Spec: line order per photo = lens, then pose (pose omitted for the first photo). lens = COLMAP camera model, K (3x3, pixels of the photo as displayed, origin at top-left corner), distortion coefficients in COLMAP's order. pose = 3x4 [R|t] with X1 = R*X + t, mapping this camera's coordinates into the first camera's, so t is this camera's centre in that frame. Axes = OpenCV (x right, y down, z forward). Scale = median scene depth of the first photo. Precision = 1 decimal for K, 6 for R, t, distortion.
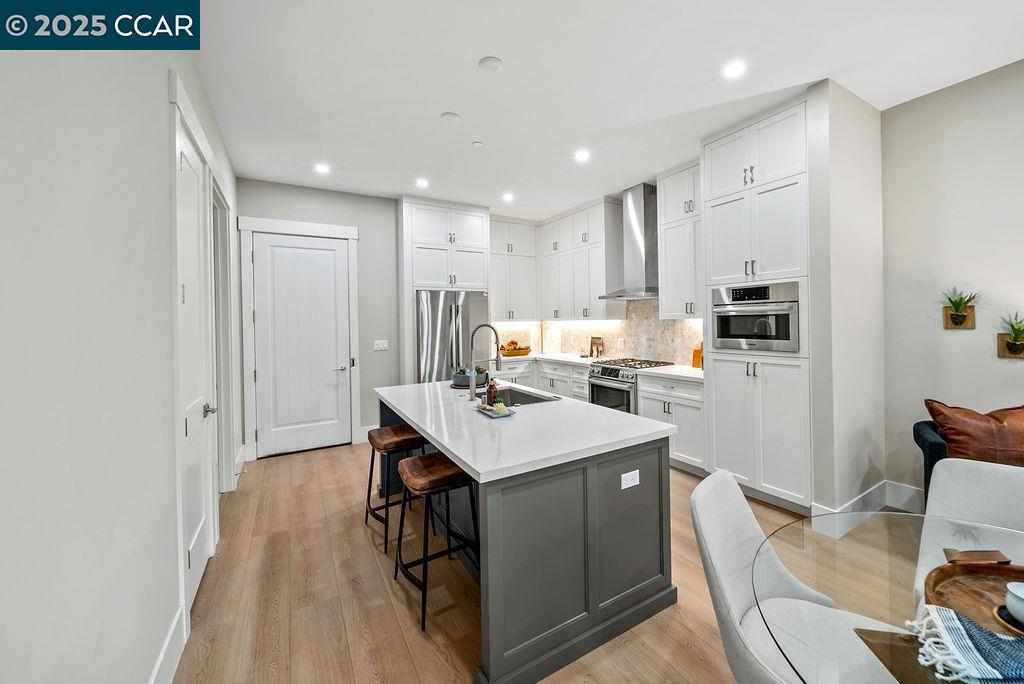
lens RADIAL K [[400.5, 0, 549.2], [0, 400.5, 325.0], [0, 0, 1]] dist [-0.000397, -0.000075]
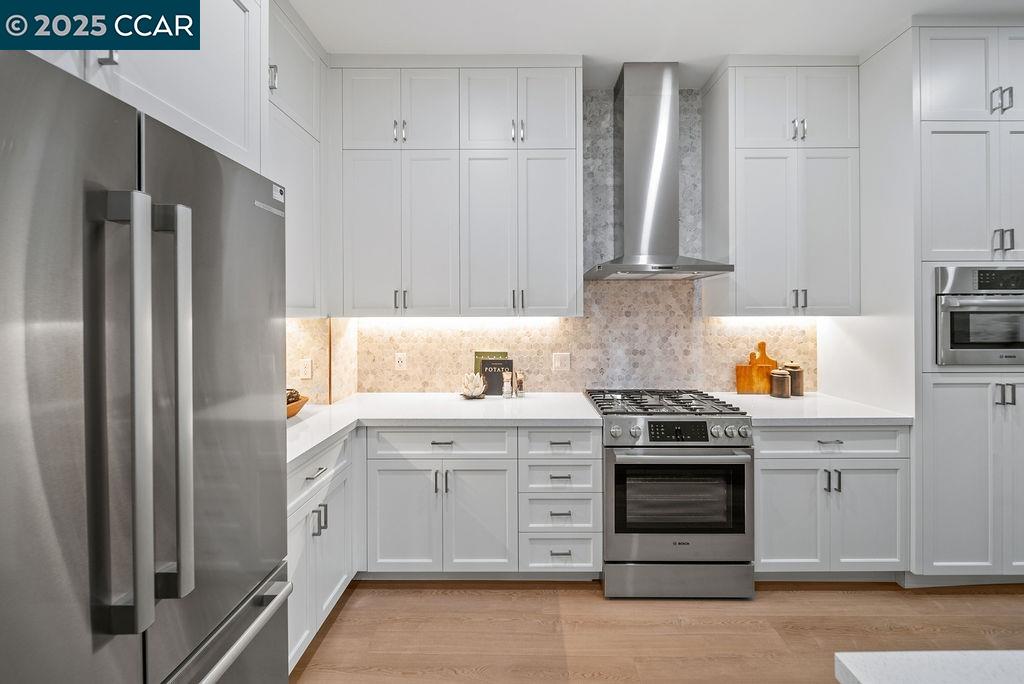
lens RADIAL K [[384.0, 0, 522.4], [0, 384.0, 316.5], [0, 0, 1]] dist [-0.001237, -0.000204]
pose [[0.544978, 0.016285, 0.838292, -0.330926], [0.001181, 0.999795, -0.020190, -0.004042], [-0.838449, 0.011993, 0.544848, 0.964266]]
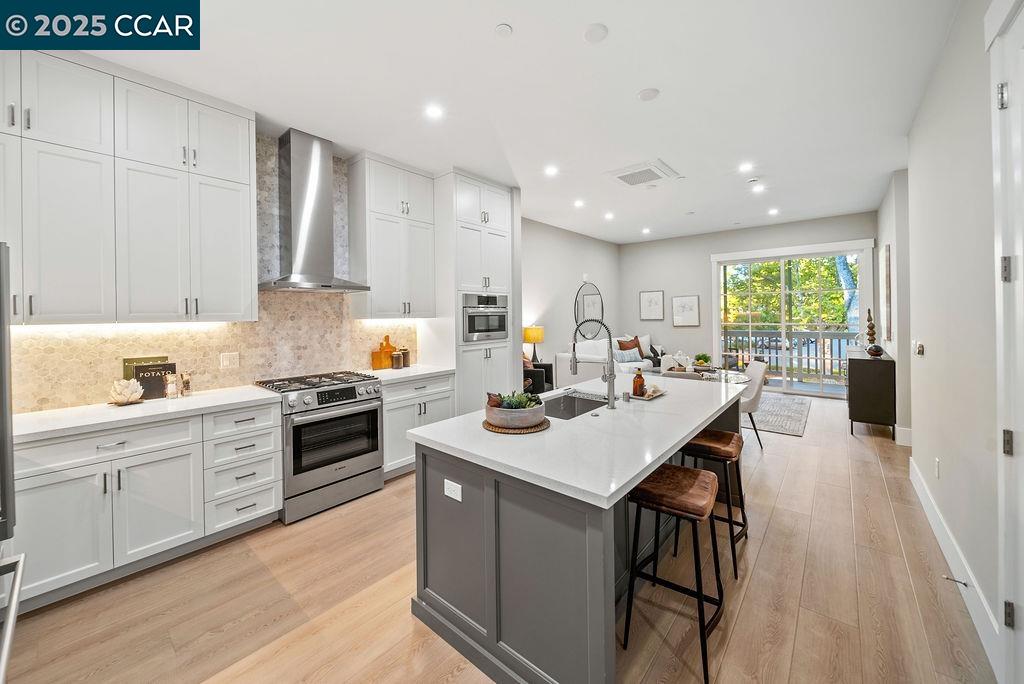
lens RADIAL K [[383.0, 0, 514.0], [0, 383.0, 314.6], [0, 0, 1]] dist [-0.001233, -0.000062]
pose [[-0.290186, 0.023442, 0.956683, -0.606651], [0.028114, 0.999477, -0.015963, -0.002346], [-0.956557, 0.022264, -0.290693, 0.951604]]
